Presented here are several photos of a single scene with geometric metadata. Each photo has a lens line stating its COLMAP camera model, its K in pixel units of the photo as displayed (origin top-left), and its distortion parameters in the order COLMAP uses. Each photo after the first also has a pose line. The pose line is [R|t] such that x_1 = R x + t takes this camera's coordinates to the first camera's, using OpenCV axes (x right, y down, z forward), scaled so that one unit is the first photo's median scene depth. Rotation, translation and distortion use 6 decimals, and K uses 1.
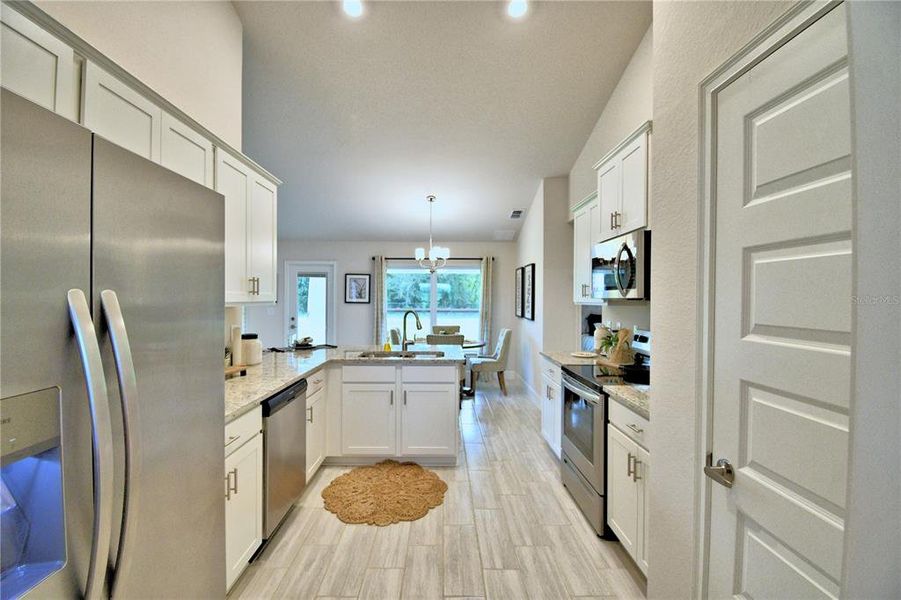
lens RADIAL K [[397.1, 0, 445.7], [0, 397.1, 300.0], [0, 0, 1]] dist [0.011574, -0.019817]
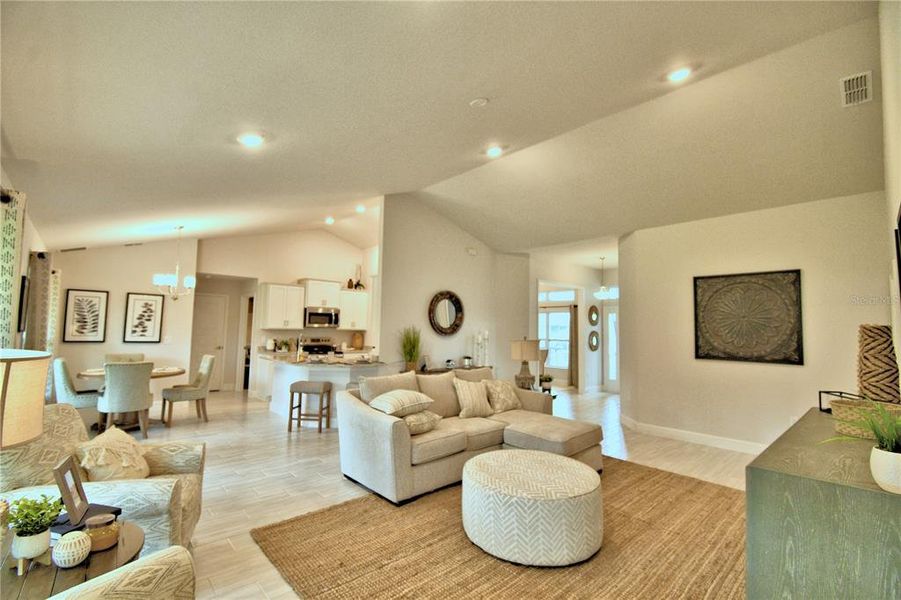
lens RADIAL K [[397.1, 0, 450.3], [0, 397.1, 298.8], [0, 0, 1]] dist [0.011574, -0.019817]
pose [[-0.672601, 0.037014, 0.739079, -2.111396], [-0.019650, 0.997503, -0.067838, -0.027543], [-0.739744, -0.060151, -0.670195, 1.938181]]
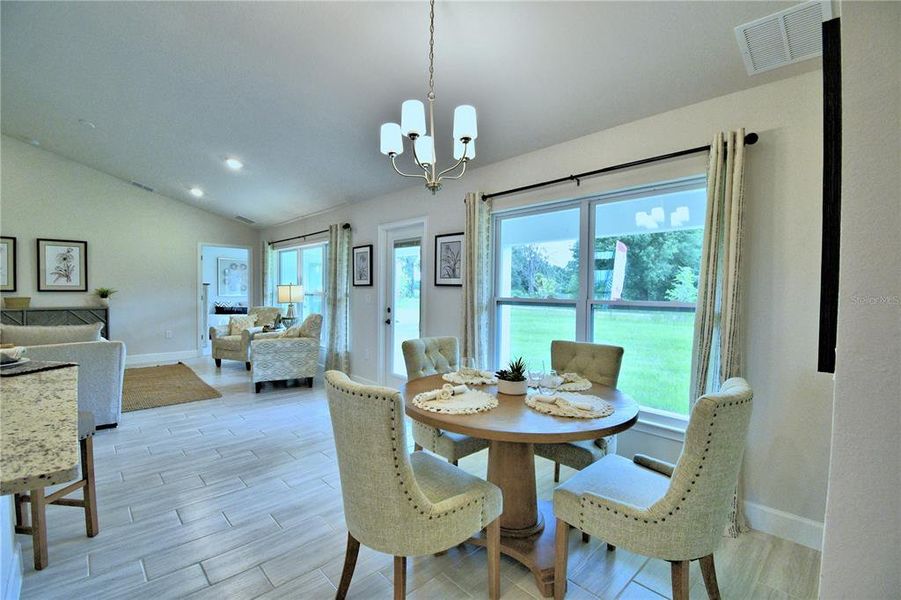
lens RADIAL K [[397.1, 0, 447.2], [0, 397.1, 300.4], [0, 0, 1]] dist [0.011574, -0.019817]
pose [[0.678917, 0.023819, -0.733829, 0.388357], [-0.012249, 0.999702, 0.021116, 0.032002], [0.734113, -0.005347, 0.679006, 1.292739]]
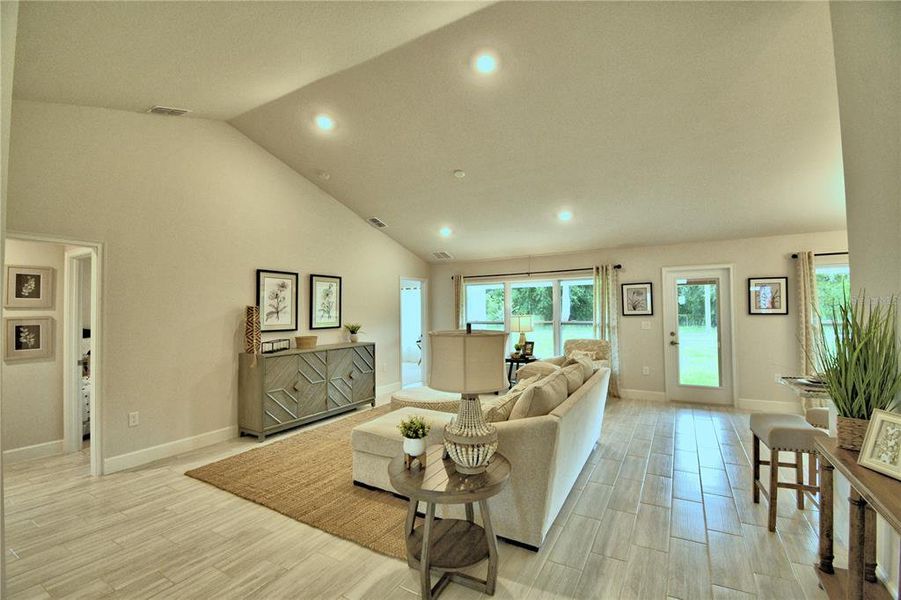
lens RADIAL K [[397.1, 0, 445.4], [0, 397.1, 299.3], [0, 0, 1]] dist [0.011574, -0.019817]
pose [[0.858175, -0.032566, -0.512324, -0.768020], [0.014032, 0.999101, -0.040004, -0.000766], [0.513166, 0.027142, 0.857860, -0.001285]]
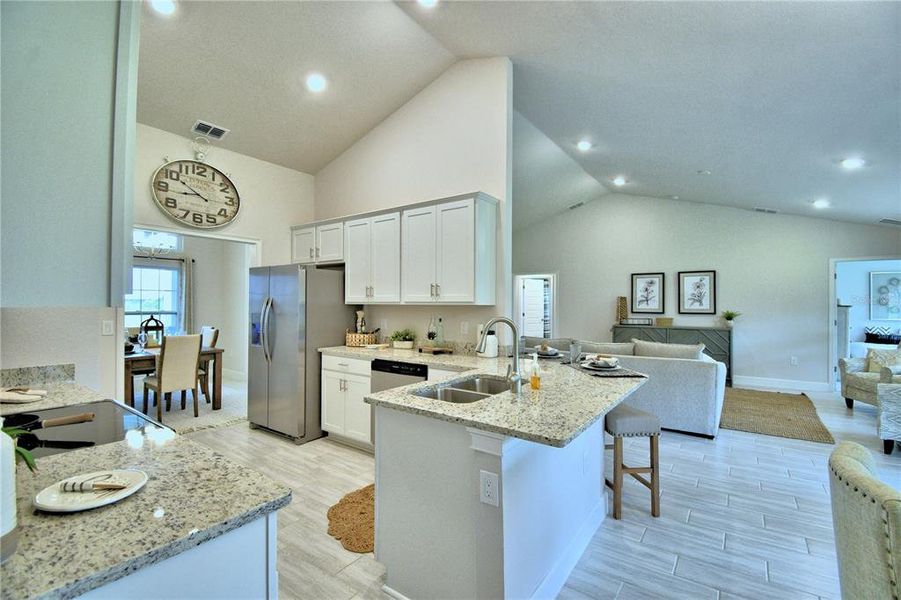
lens RADIAL K [[397.1, 0, 445.2], [0, 397.1, 298.8], [0, 0, 1]] dist [0.011574, -0.019817]
pose [[-0.602231, -0.014743, -0.798186, 0.448536], [-0.009949, 0.999890, -0.010962, 0.006375], [0.798260, 0.001339, -0.602311, 1.438899]]
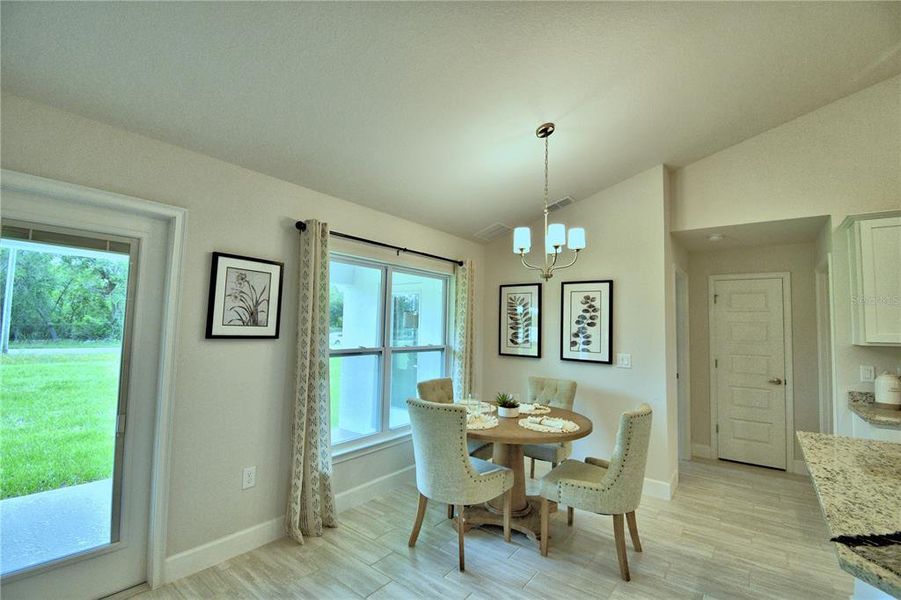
lens RADIAL K [[397.1, 0, 446.6], [0, 397.1, 297.9], [0, 0, 1]] dist [0.011574, -0.019817]
pose [[0.618861, 0.066909, 0.782645, -0.821386], [-0.017266, 0.997284, -0.071606, -0.013811], [-0.785310, 0.030801, 0.618336, 1.327928]]
